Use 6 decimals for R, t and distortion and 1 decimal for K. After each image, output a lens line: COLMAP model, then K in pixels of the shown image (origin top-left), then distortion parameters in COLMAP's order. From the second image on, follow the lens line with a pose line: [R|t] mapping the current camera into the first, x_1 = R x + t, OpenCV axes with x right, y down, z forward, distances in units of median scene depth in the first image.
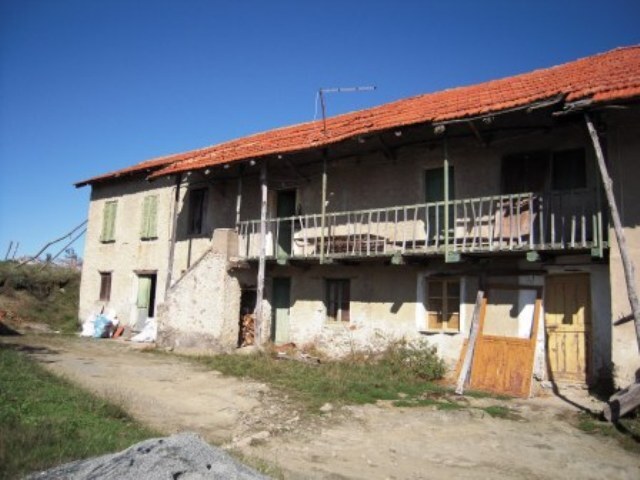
lens RADIAL K [[531.4, 0, 320.0], [0, 531.4, 240.0], [0, 0, 1]] dist [-0.123520, 0.069857]
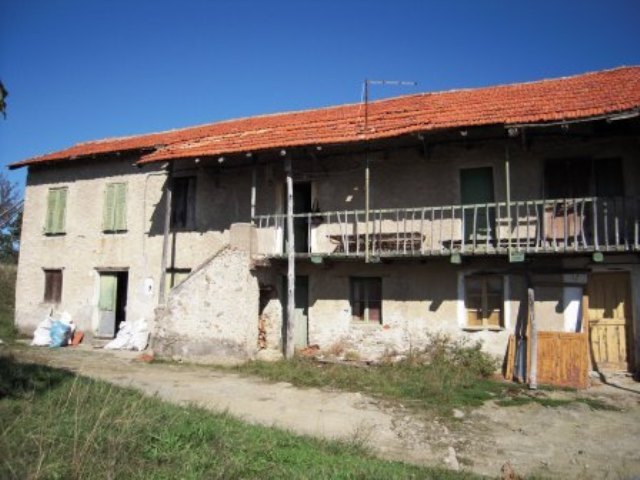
lens RADIAL K [[531.4, 0, 320.0], [0, 531.4, 240.0], [0, 0, 1]] dist [-0.123520, 0.069857]
pose [[0.965159, 0.007505, 0.261557, -0.291935], [-0.012364, 0.999780, 0.016936, -0.009782], [-0.261373, -0.019580, 0.965039, 0.084808]]
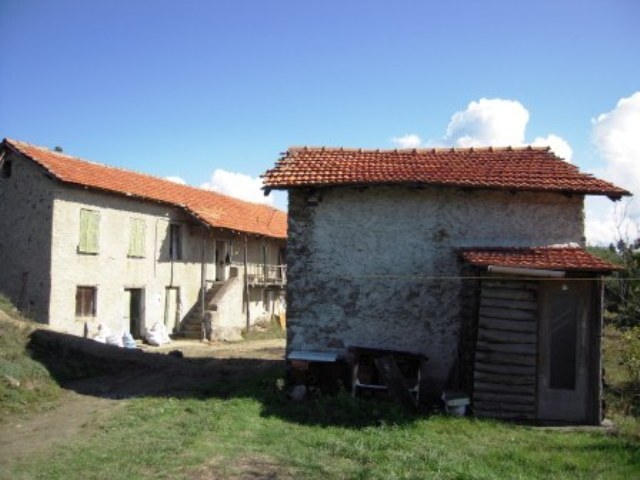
lens RADIAL K [[531.4, 0, 320.0], [0, 531.4, 240.0], [0, 0, 1]] dist [-0.123520, 0.069857]
pose [[-0.214894, 0.034690, 0.976021, -1.983664], [-0.157410, 0.985073, -0.069669, -0.029344], [-0.963869, -0.168607, -0.206226, 1.121694]]
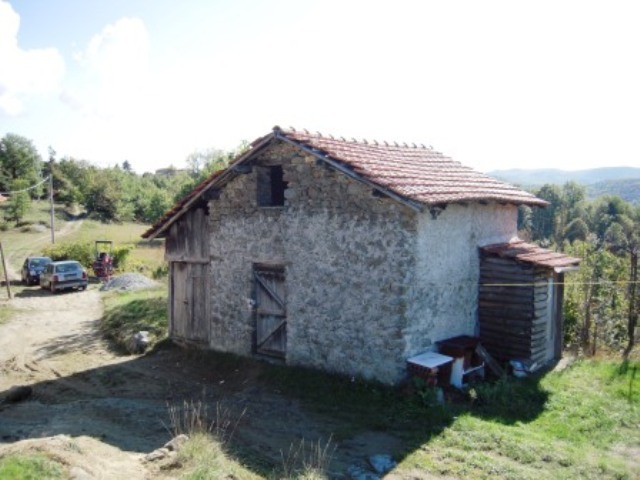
lens RADIAL K [[531.4, 0, 320.0], [0, 531.4, 240.0], [0, 0, 1]] dist [-0.123520, 0.069857]
pose [[-0.903741, -0.066865, 0.422826, -1.480978], [-0.087918, 0.995662, -0.030461, -0.056680], [-0.418955, -0.064703, -0.905699, 1.686388]]
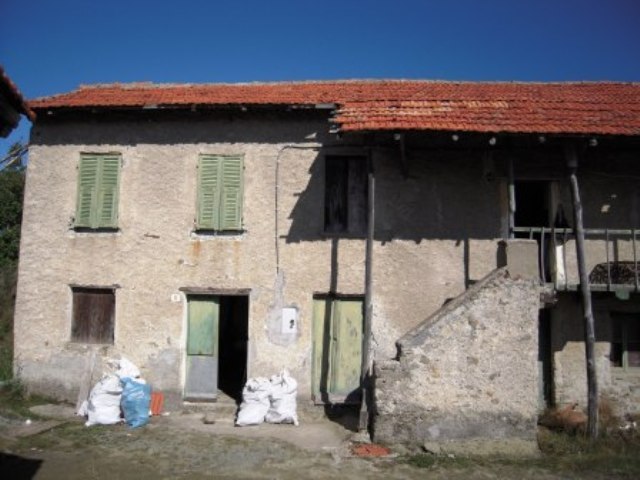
lens RADIAL K [[531.4, 0, 320.0], [0, 531.4, 240.0], [0, 0, 1]] dist [-0.123520, 0.069857]
pose [[0.835187, 0.030417, 0.549125, -0.712277], [-0.062991, 0.997189, 0.040570, -0.030161], [-0.546347, -0.068473, 0.834755, 0.620874]]
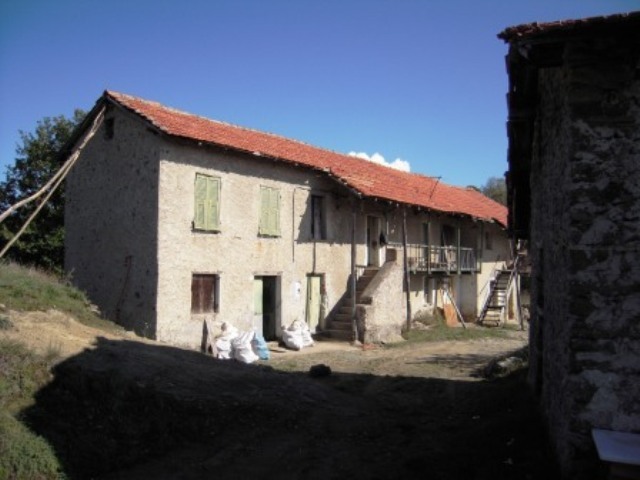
lens RADIAL K [[531.4, 0, 320.0], [0, 531.4, 240.0], [0, 0, 1]] dist [-0.123520, 0.069857]
pose [[0.046996, 0.008555, 0.998858, -1.589788], [-0.150428, 0.988620, -0.001390, -0.010109], [-0.987503, -0.150191, 0.047748, 1.140639]]
